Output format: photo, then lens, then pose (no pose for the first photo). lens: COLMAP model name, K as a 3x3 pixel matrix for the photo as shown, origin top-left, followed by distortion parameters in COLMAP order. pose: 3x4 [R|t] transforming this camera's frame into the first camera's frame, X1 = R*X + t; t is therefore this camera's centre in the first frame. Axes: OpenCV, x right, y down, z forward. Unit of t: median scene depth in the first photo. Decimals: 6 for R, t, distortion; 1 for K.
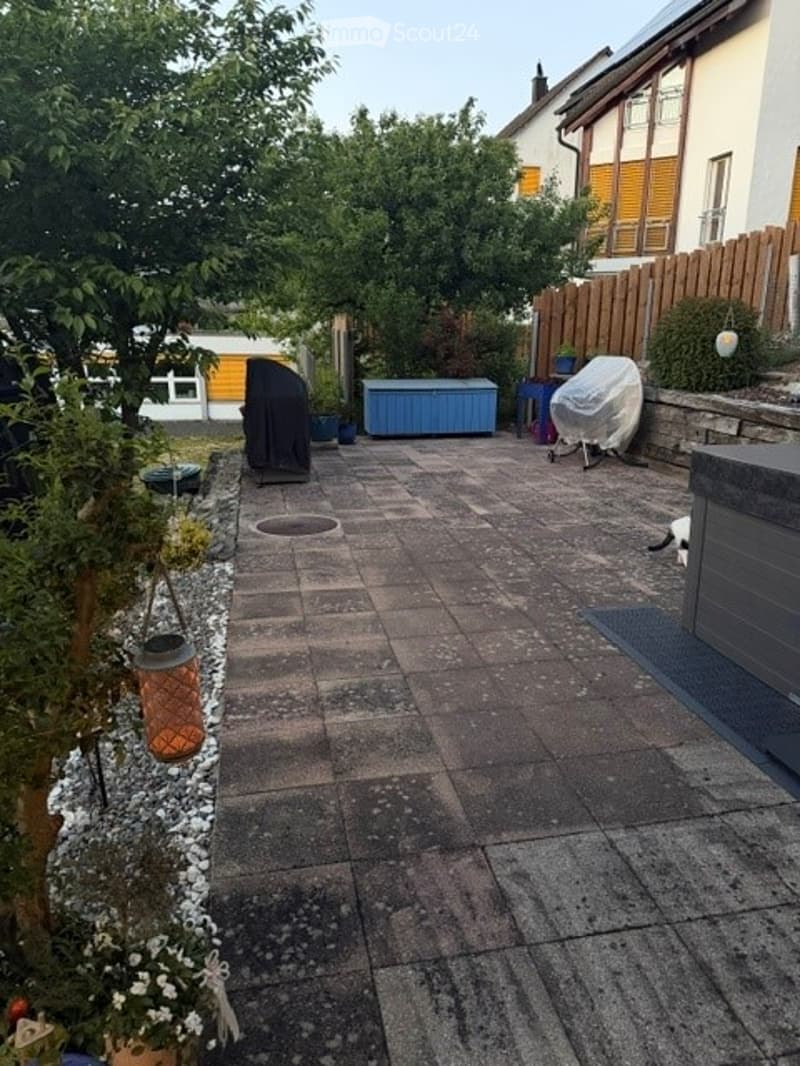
lens RADIAL K [[758.4, 0, 408.3], [0, 758.4, 535.8], [0, 0, 1]] dist [0.050371, -0.029334]
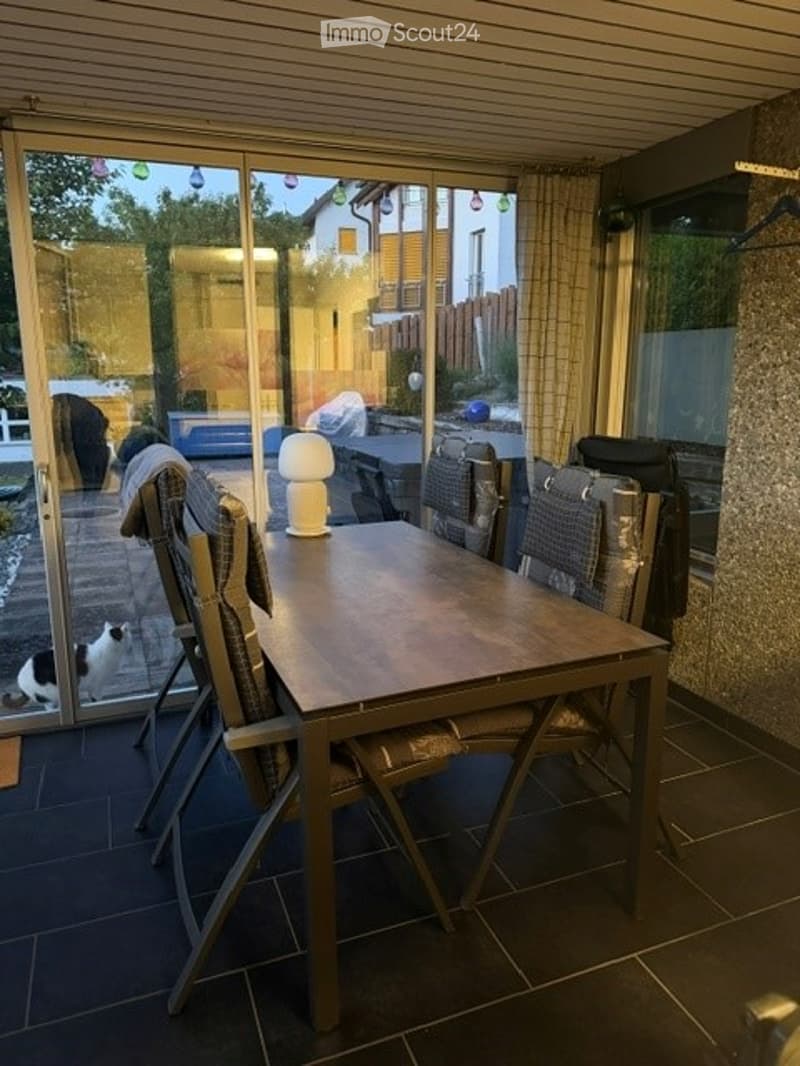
lens RADIAL K [[758.4, 0, 390.8], [0, 758.4, 528.2], [0, 0, 1]] dist [0.050371, -0.029334]
pose [[0.986835, -0.043055, 0.155896, 0.068303], [0.052621, 0.996942, -0.057765, 0.046737], [-0.152933, 0.065208, 0.986083, -0.169090]]
